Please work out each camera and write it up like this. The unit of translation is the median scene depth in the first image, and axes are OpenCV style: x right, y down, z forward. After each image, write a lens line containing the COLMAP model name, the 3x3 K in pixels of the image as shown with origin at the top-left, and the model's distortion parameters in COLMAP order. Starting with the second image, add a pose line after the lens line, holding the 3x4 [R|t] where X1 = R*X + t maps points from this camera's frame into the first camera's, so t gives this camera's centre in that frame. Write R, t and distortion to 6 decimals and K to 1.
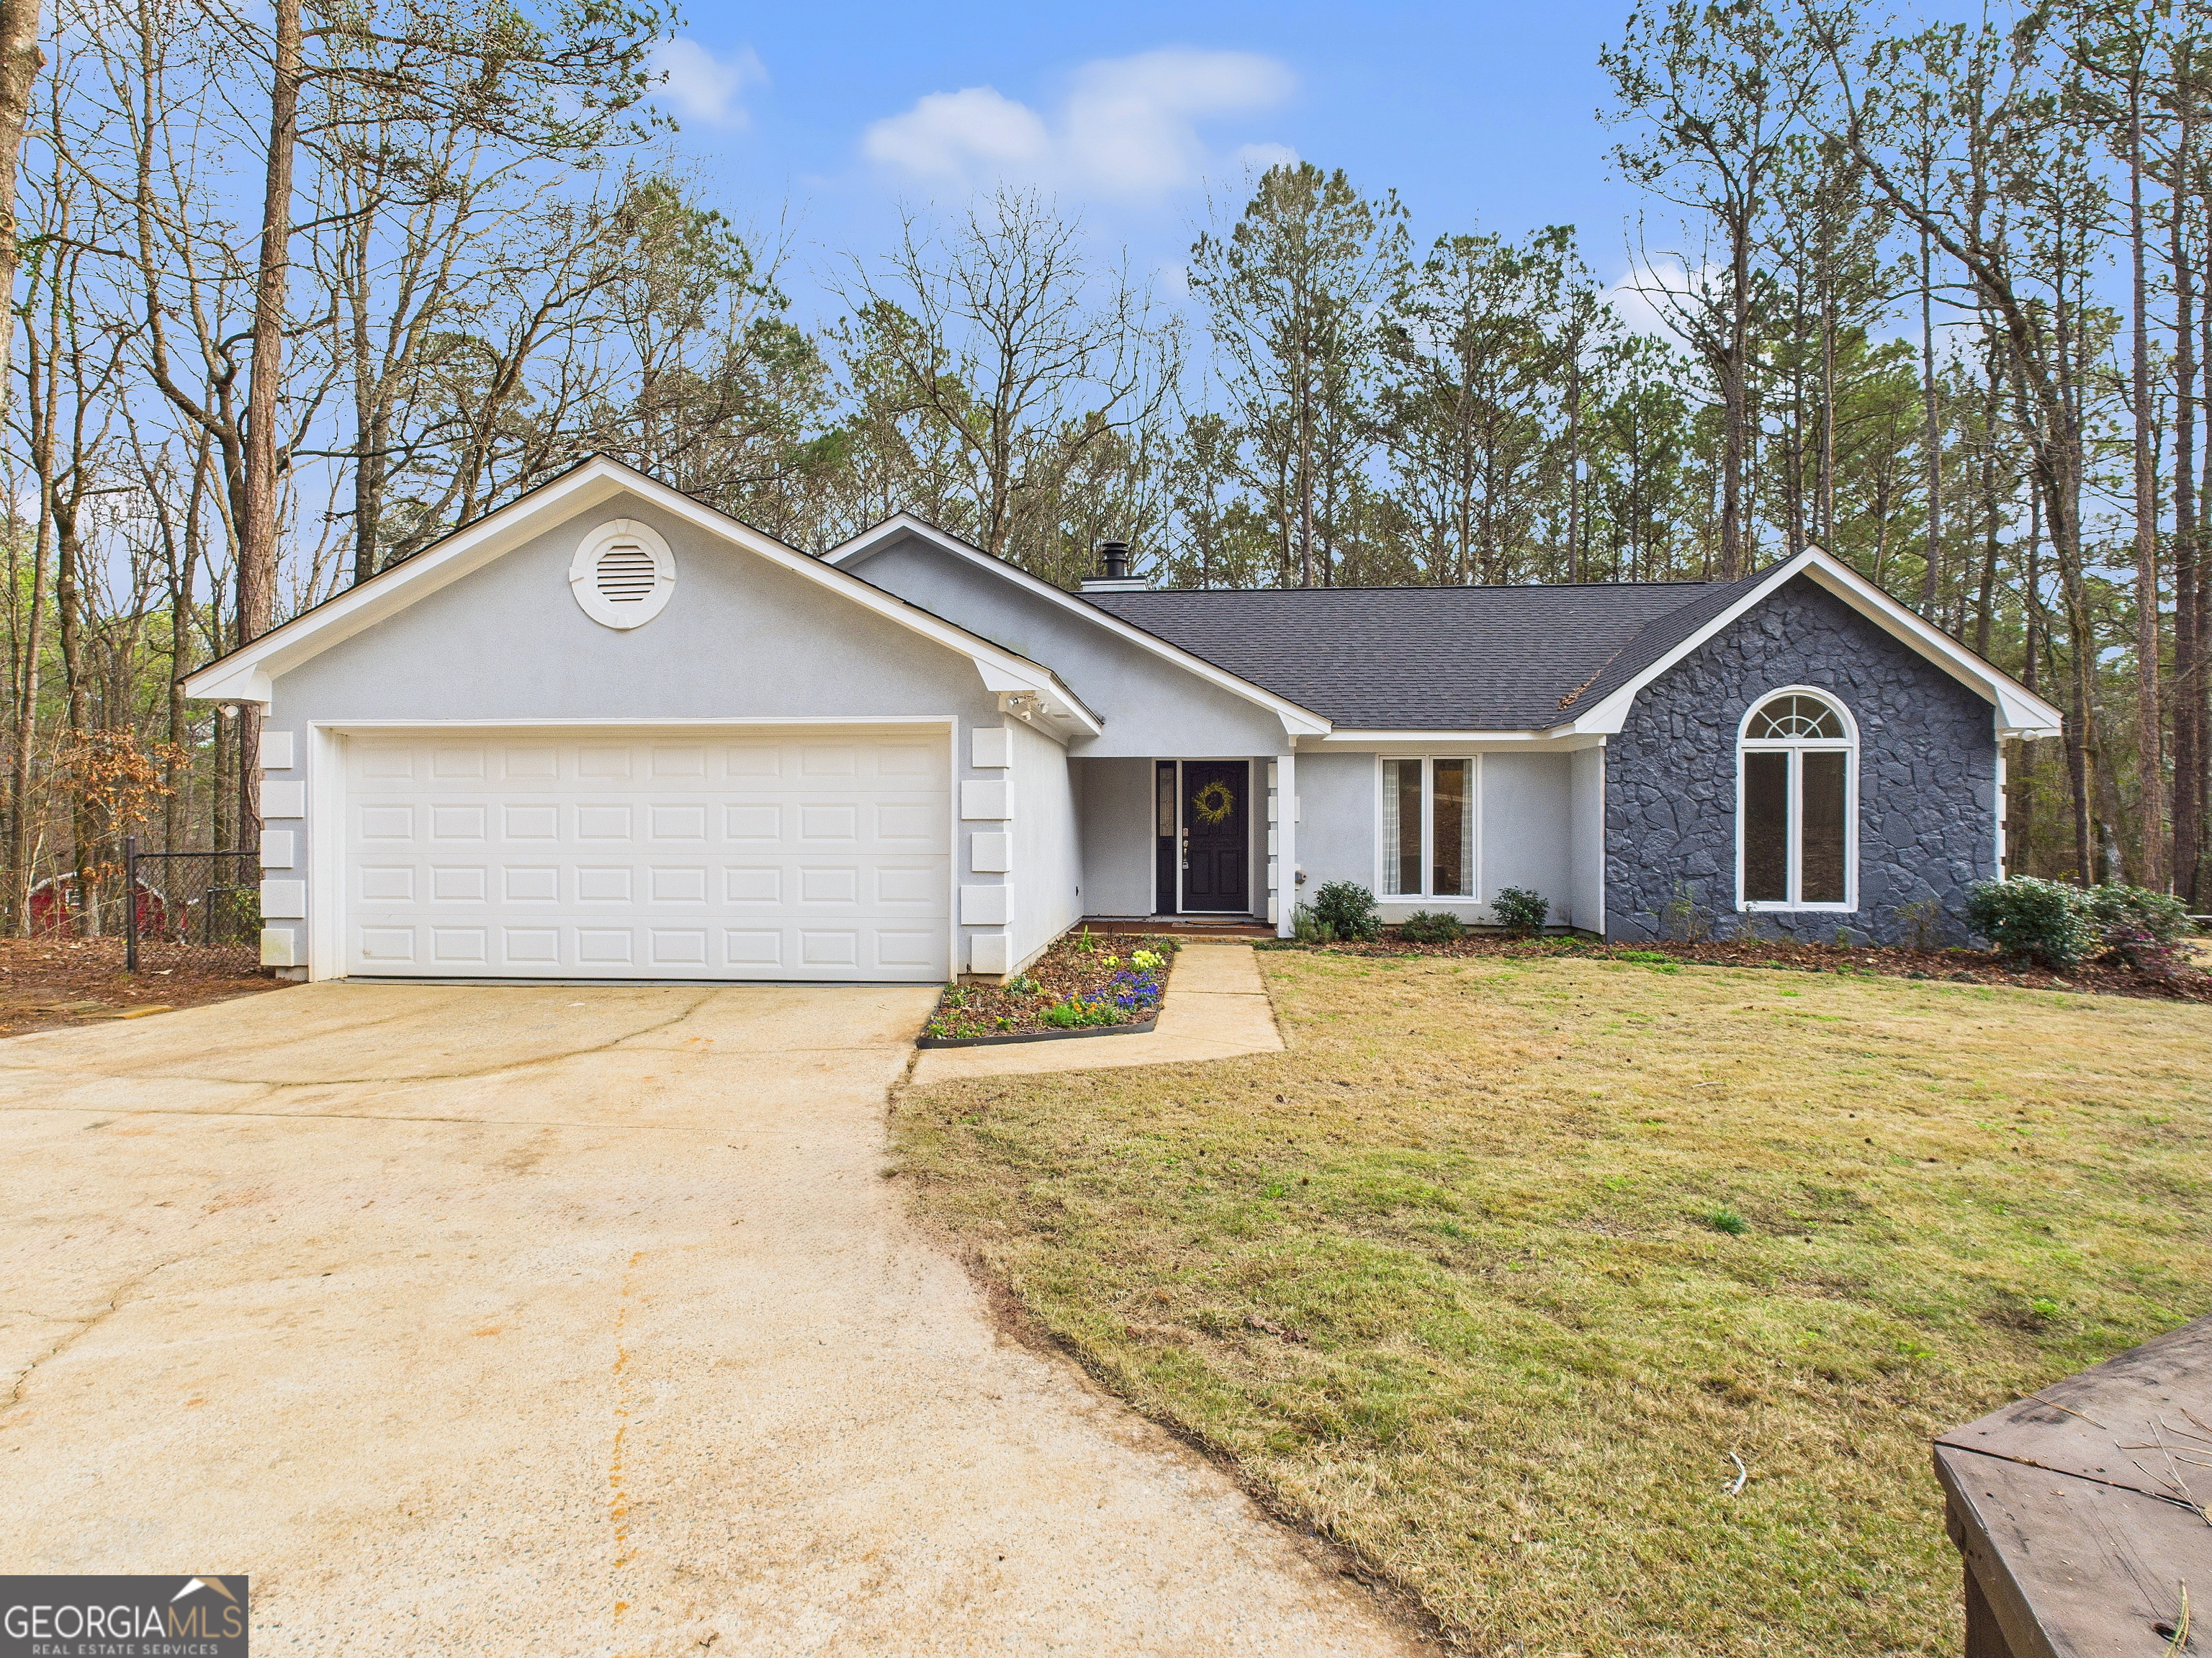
lens RADIAL K [[1177.4, 0, 1113.7], [0, 1177.4, 828.2], [0, 0, 1]] dist [0.002087, 0.000175]
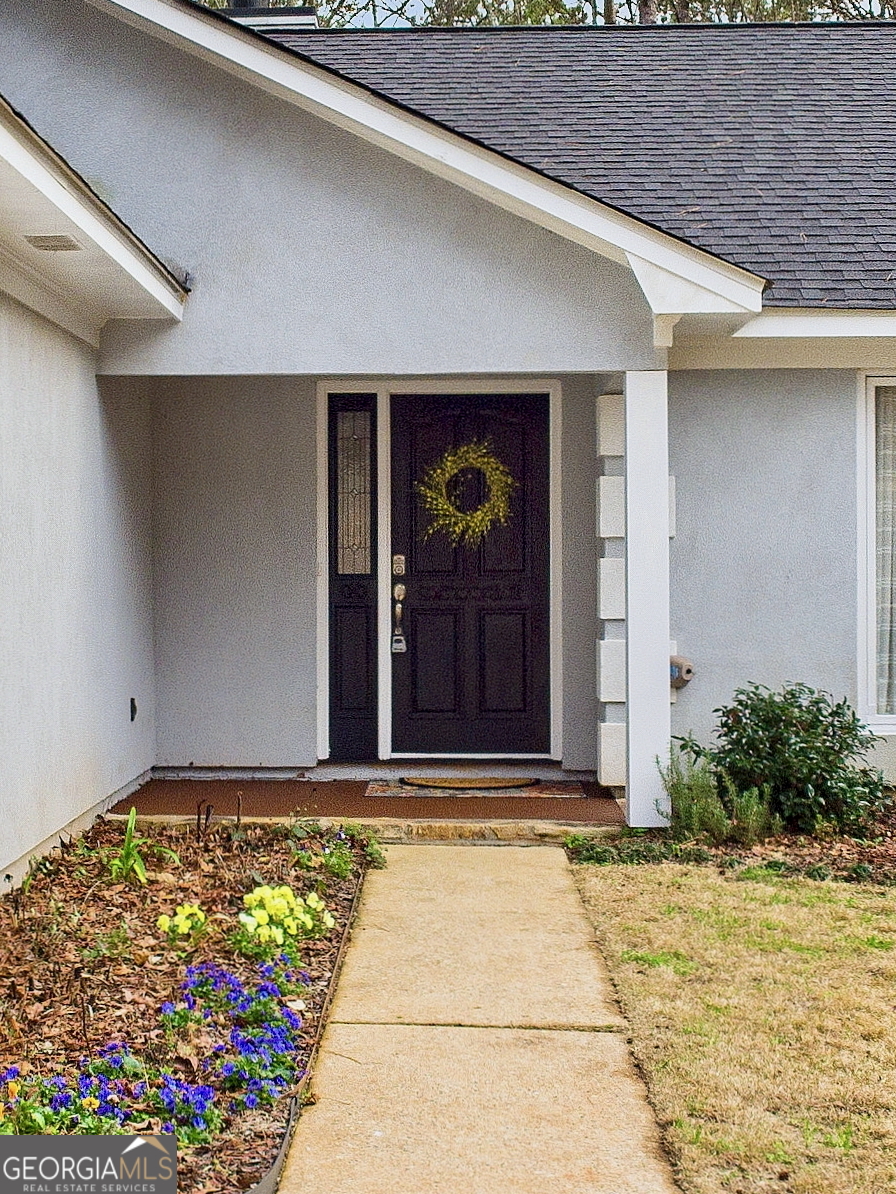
lens RADIAL K [[635.6, 0, 447.0], [0, 635.6, 596.9], [0, 0, 1]] dist [0.002087, 0.000175]
pose [[0.998068, -0.002677, 0.062077, 0.064992], [0.002136, 0.999959, 0.008788, 0.013134], [-0.062098, -0.008638, 0.998033, 0.787046]]
